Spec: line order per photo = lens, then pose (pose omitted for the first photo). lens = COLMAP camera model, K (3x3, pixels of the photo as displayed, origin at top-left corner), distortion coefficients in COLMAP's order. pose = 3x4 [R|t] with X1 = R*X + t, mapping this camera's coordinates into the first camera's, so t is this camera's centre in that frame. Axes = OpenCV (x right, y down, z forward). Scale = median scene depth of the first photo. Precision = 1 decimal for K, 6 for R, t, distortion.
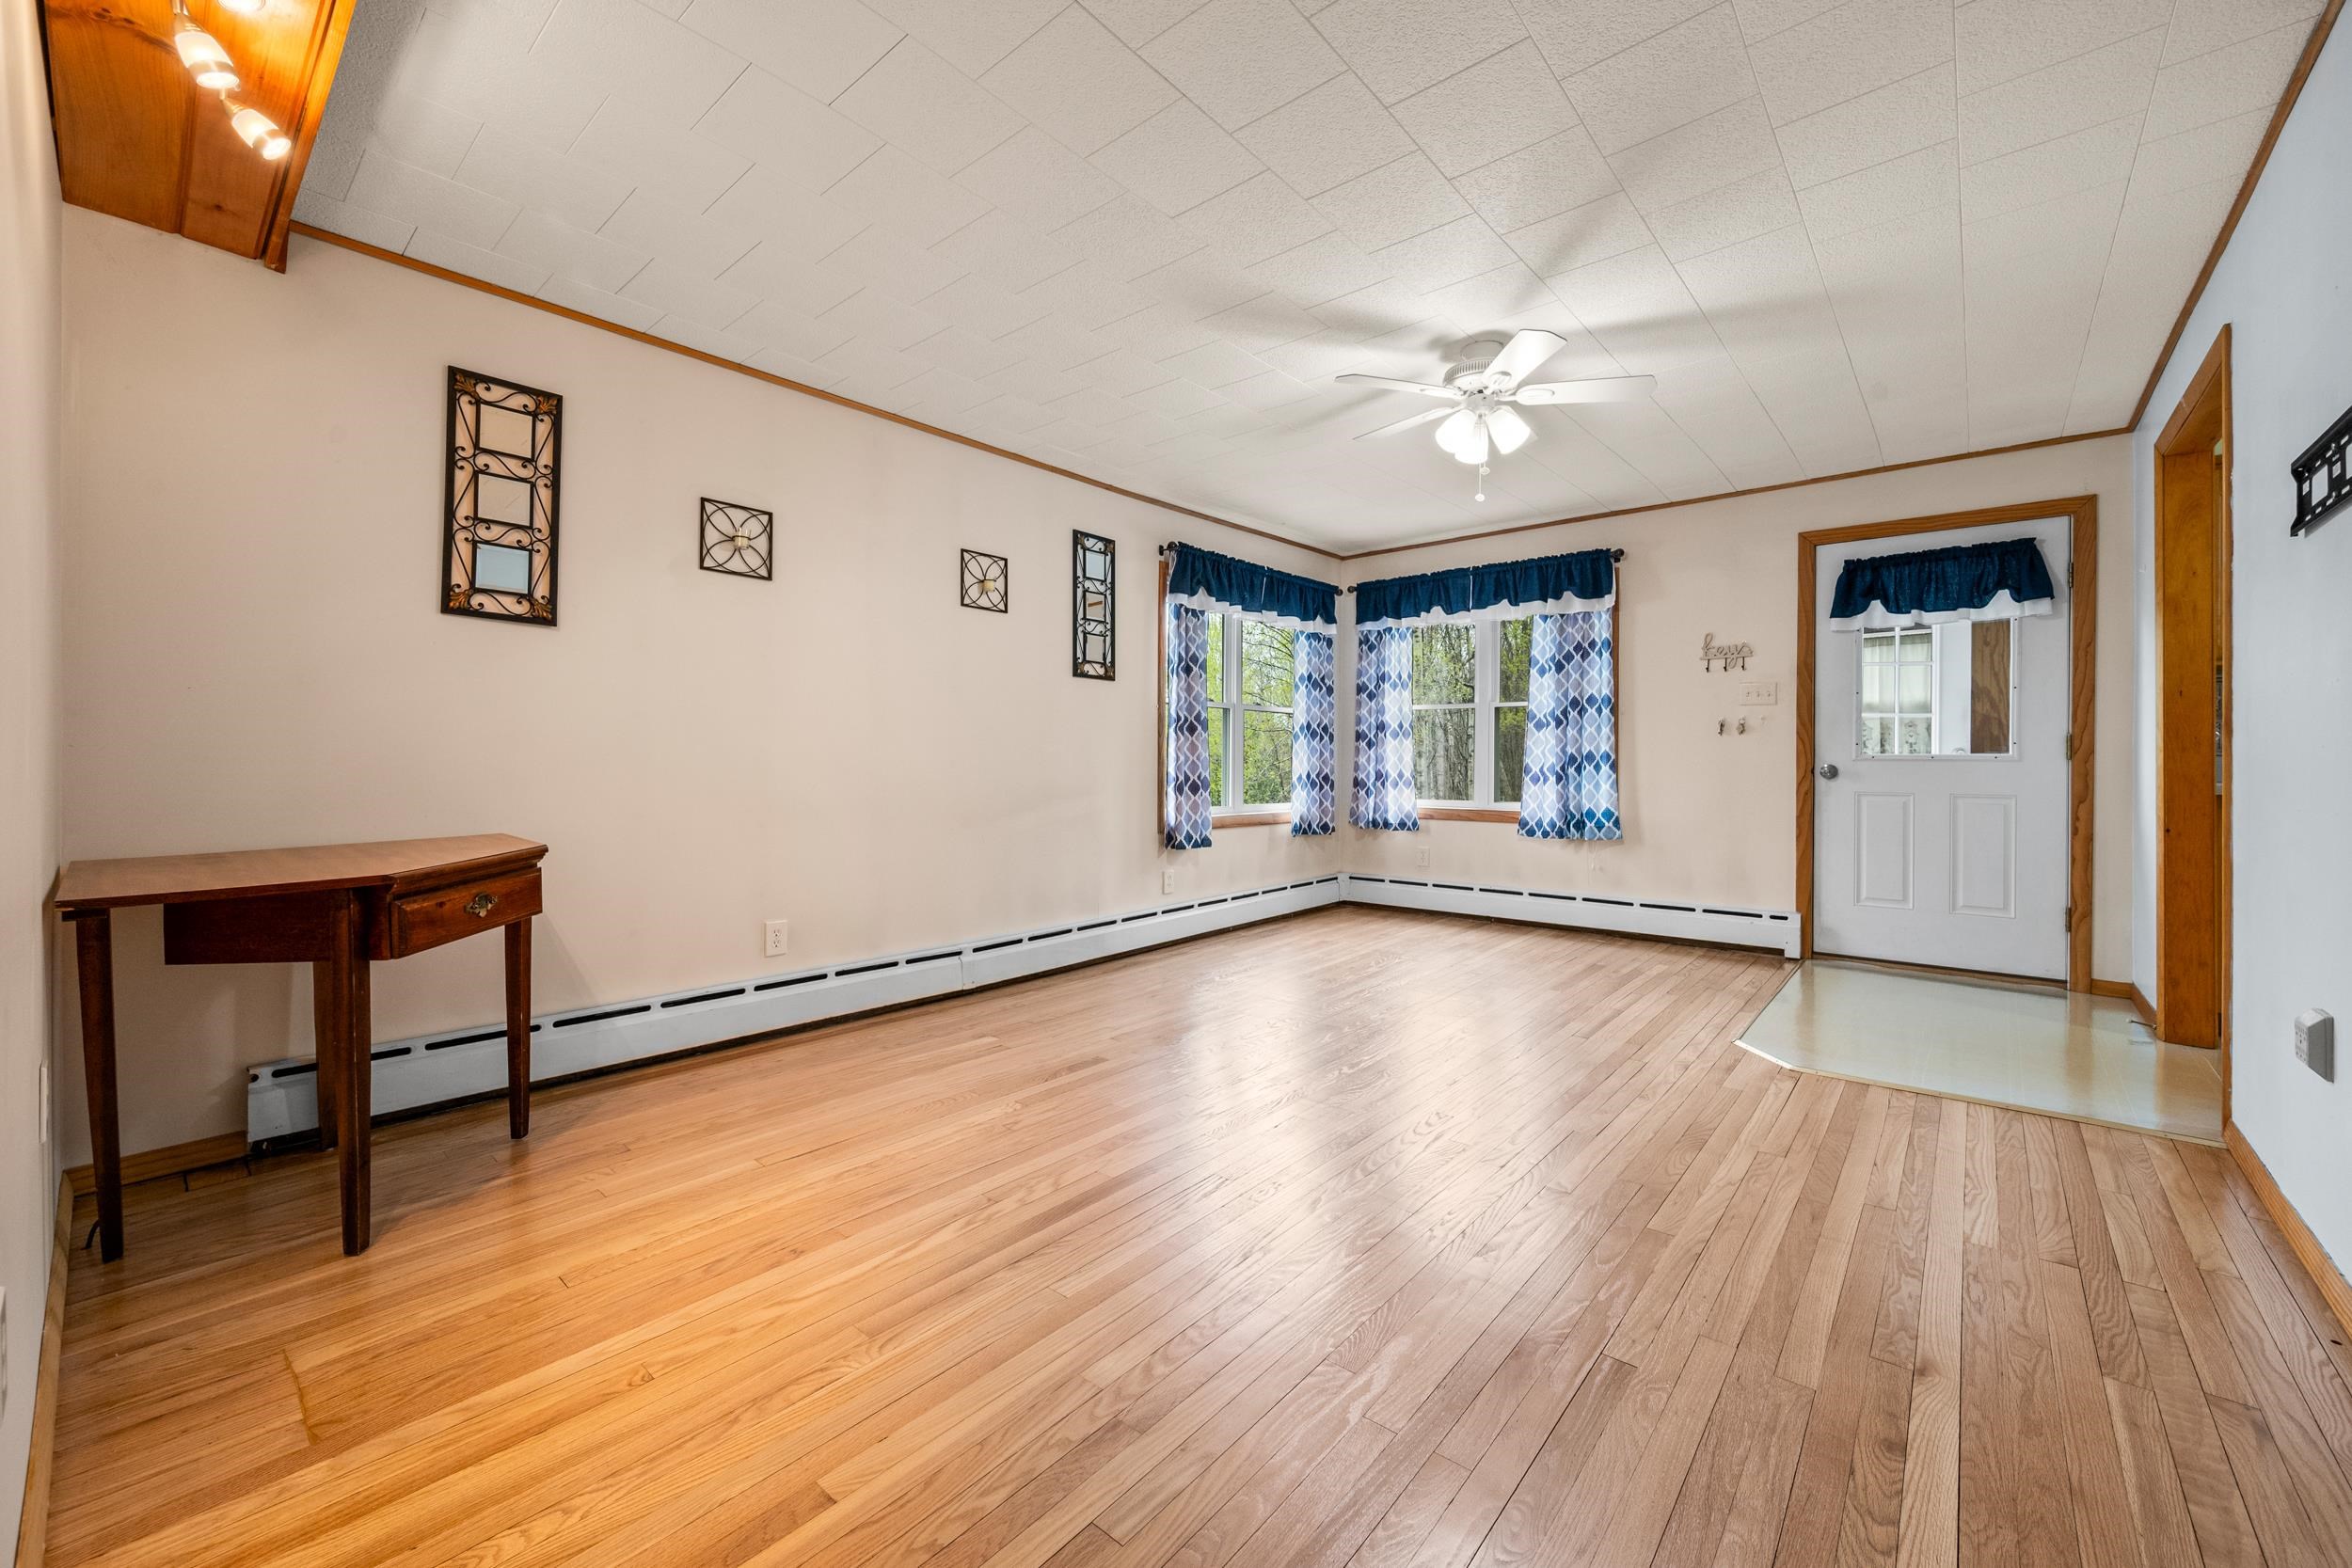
lens RADIAL K [[924.4, 0, 1188.3], [0, 924.4, 765.1], [0, 0, 1]] dist [-0.001236, 0.000290]
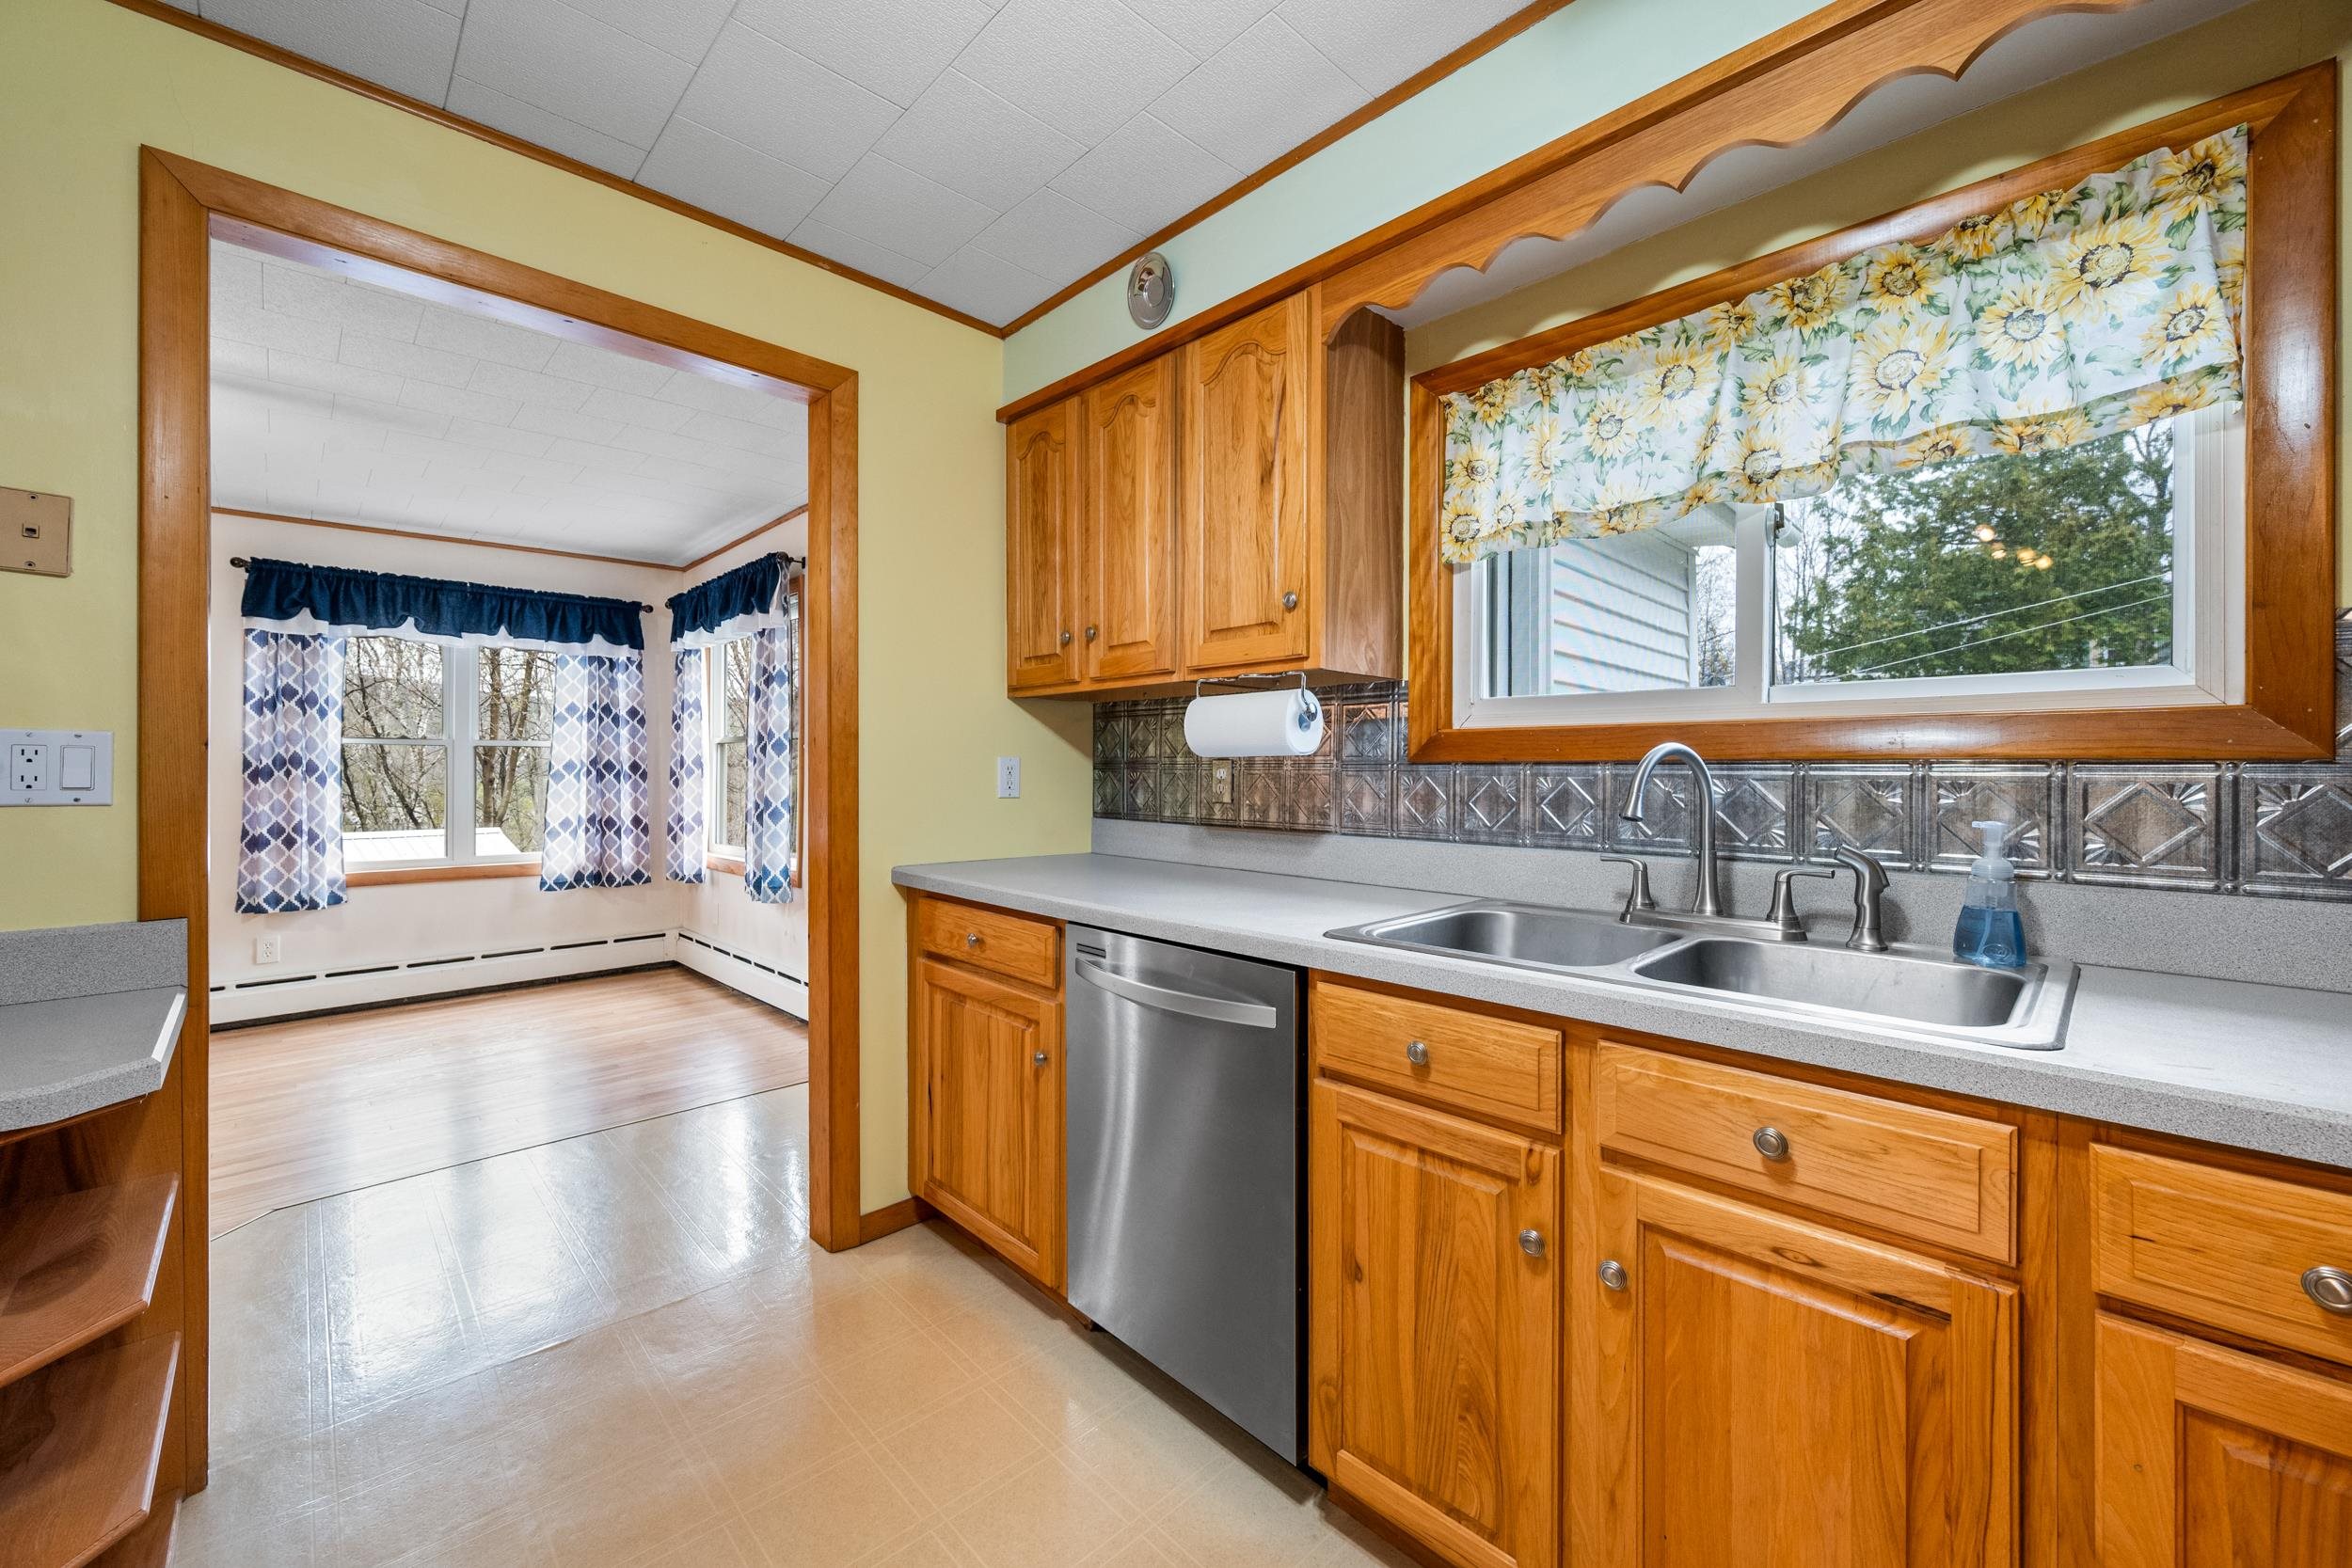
lens RADIAL K [[924.4, 0, 1185.2], [0, 924.4, 772.4], [0, 0, 1]] dist [-0.001236, 0.000290]
pose [[0.995967, -0.004738, -0.089593, 0.943342], [0.004482, 0.999985, -0.003055, -0.034233], [0.089606, 0.002641, 0.995974, 0.218073]]
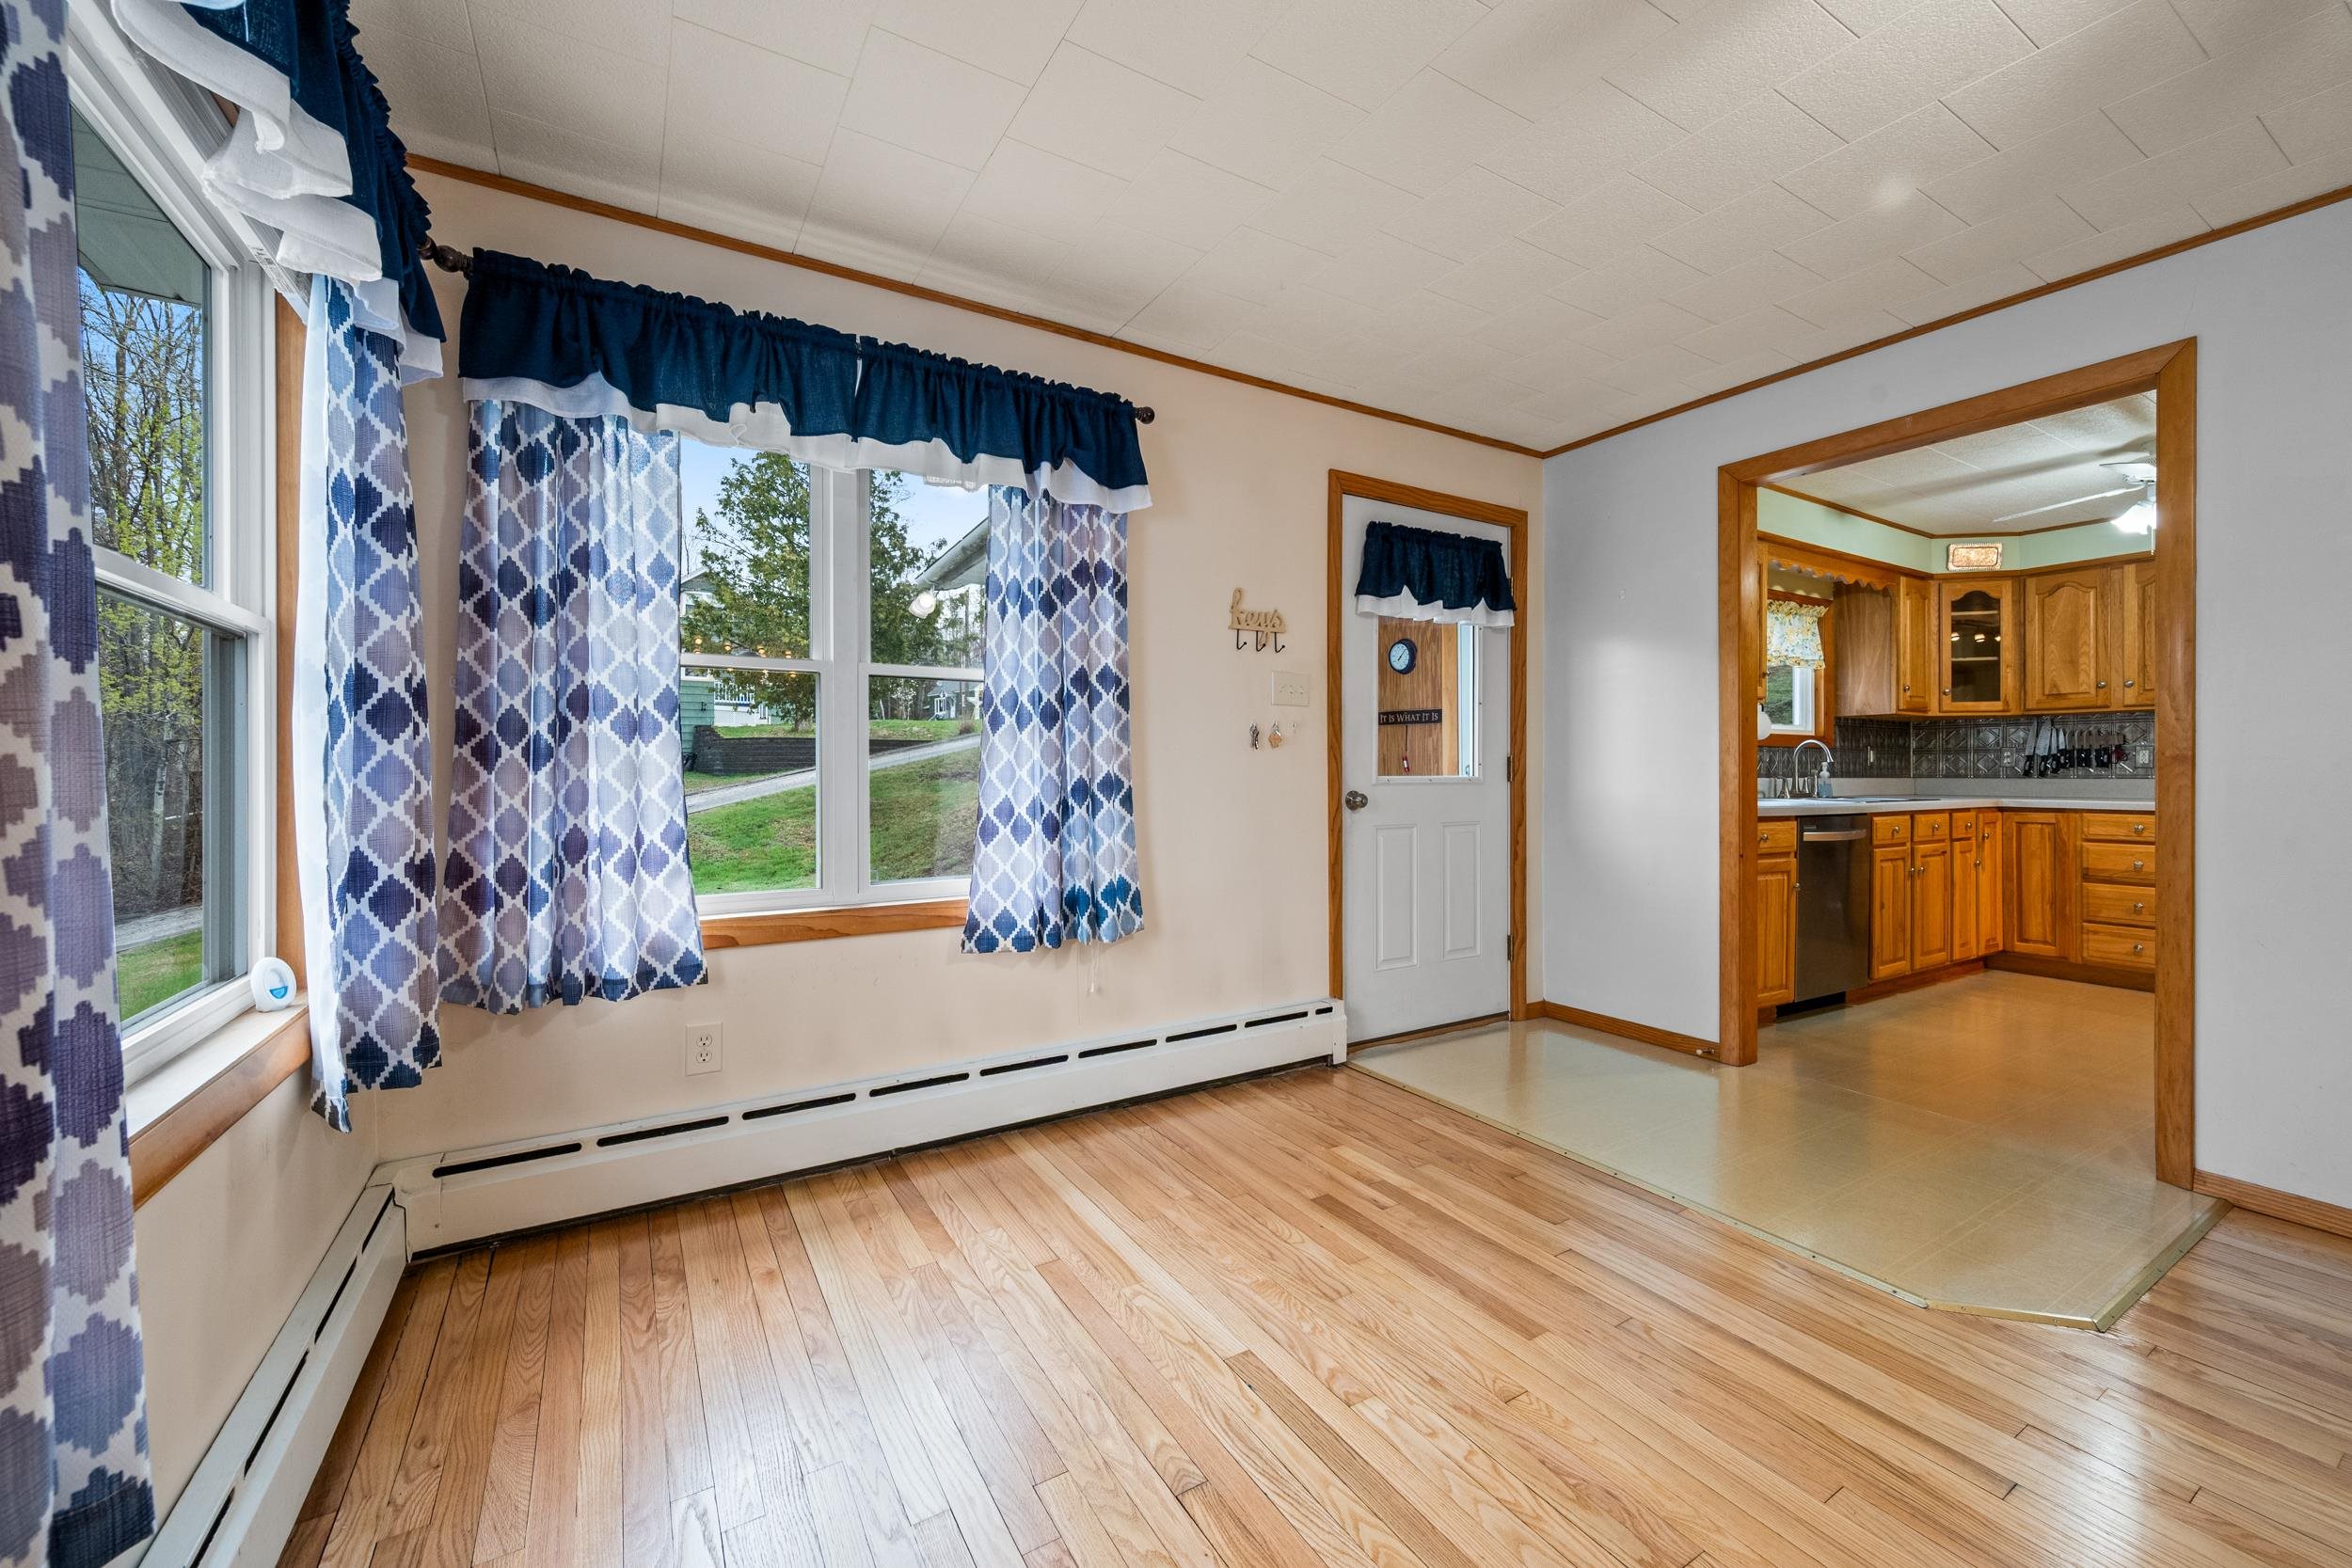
lens RADIAL K [[924.4, 0, 1192.4], [0, 924.4, 770.8], [0, 0, 1]] dist [-0.001236, 0.000290]
pose [[0.311555, -0.008548, 0.950190, -0.055195], [0.004962, 0.999961, 0.007369, -0.021674], [-0.950215, 0.002419, 0.311585, 0.843914]]
